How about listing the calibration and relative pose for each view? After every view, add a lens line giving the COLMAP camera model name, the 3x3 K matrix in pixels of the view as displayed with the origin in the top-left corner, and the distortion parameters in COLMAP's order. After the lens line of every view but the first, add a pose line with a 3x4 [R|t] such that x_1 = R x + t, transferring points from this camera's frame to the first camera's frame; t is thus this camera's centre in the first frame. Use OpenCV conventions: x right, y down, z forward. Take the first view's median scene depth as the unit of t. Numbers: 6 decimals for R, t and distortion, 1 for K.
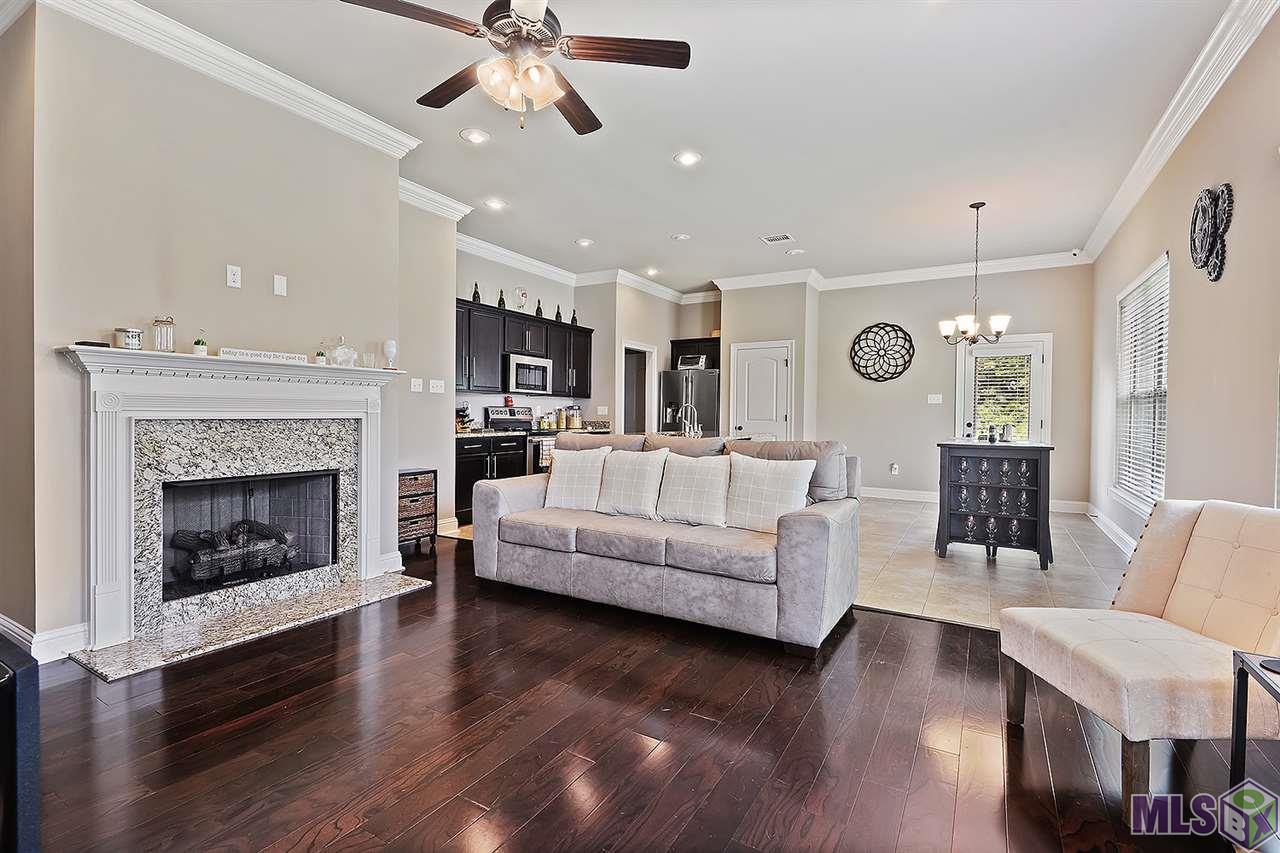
lens RADIAL K [[591.1, 0, 630.3], [0, 591.1, 423.2], [0, 0, 1]] dist [0.034597, -0.025346]
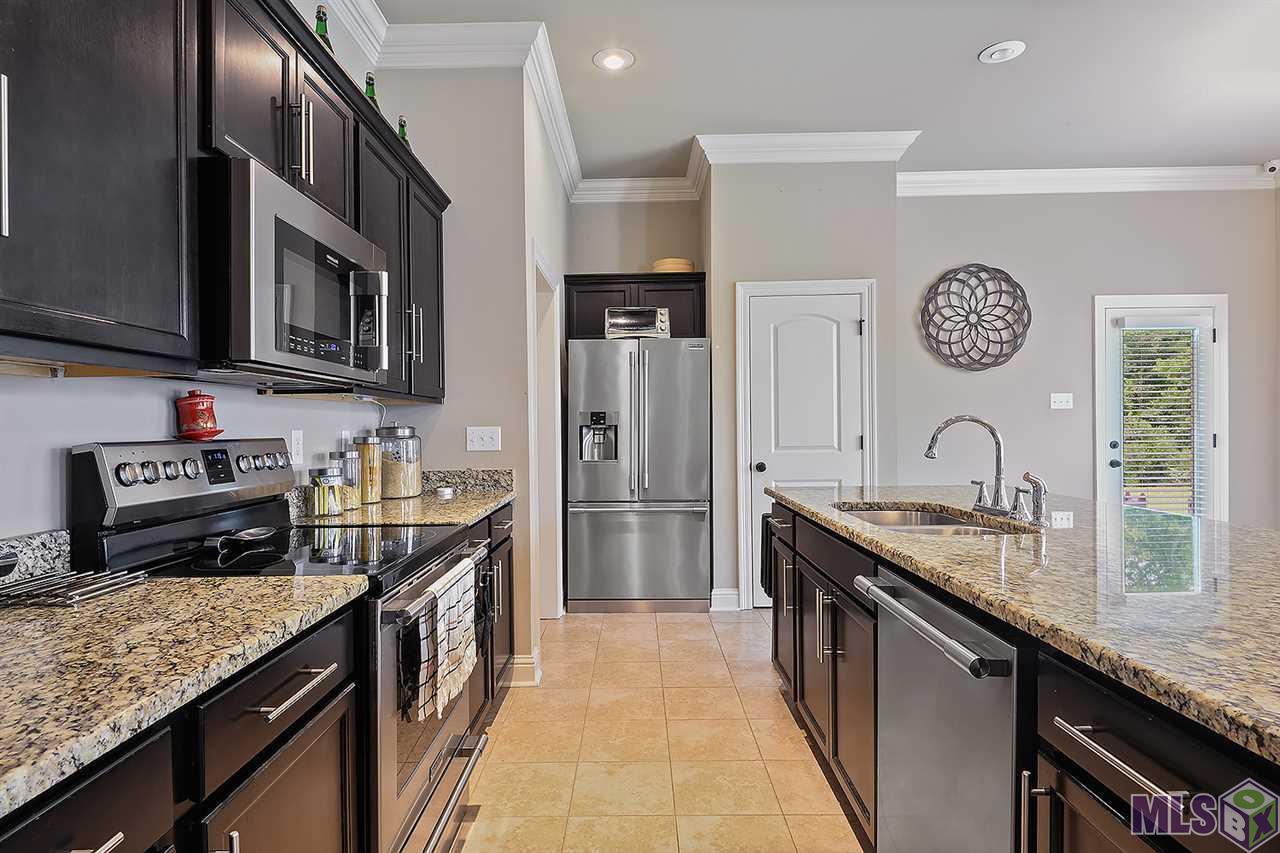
lens RADIAL K [[676.4, 0, 633.0], [0, 676.4, 424.2], [0, 0, 1]] dist [0.002497, 0.000179]
pose [[0.859024, -0.020351, 0.511531, -0.263460], [0.030212, 0.999483, -0.010972, -0.034914], [-0.511044, 0.024879, 0.859195, 0.949327]]
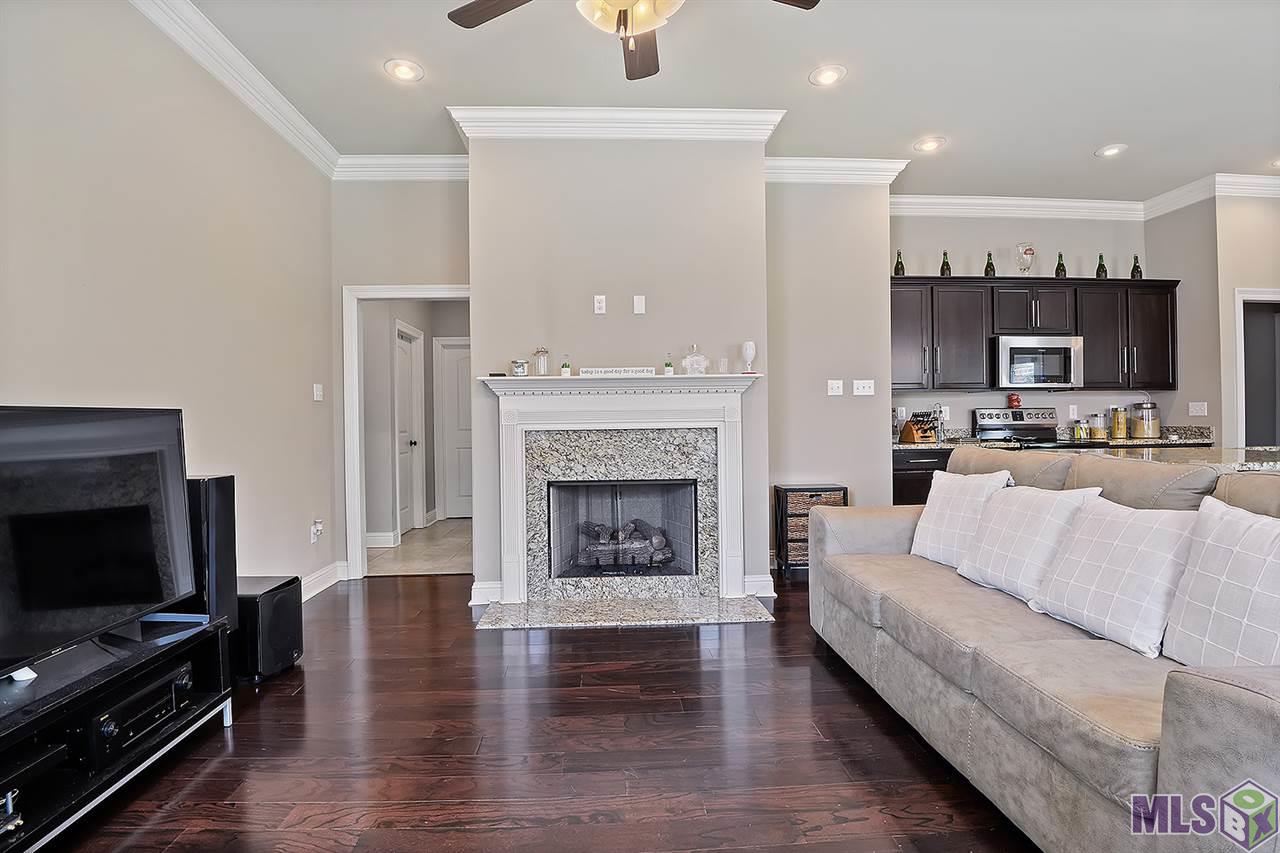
lens RADIAL K [[607.2, 0, 628.5], [0, 607.2, 425.4], [0, 0, 1]] dist [-0.001189, -0.028519]
pose [[0.554211, -0.008626, -0.832332, 0.207445], [0.004416, 0.999963, -0.007423, -0.003670], [0.832365, 0.000438, 0.554228, 0.254577]]
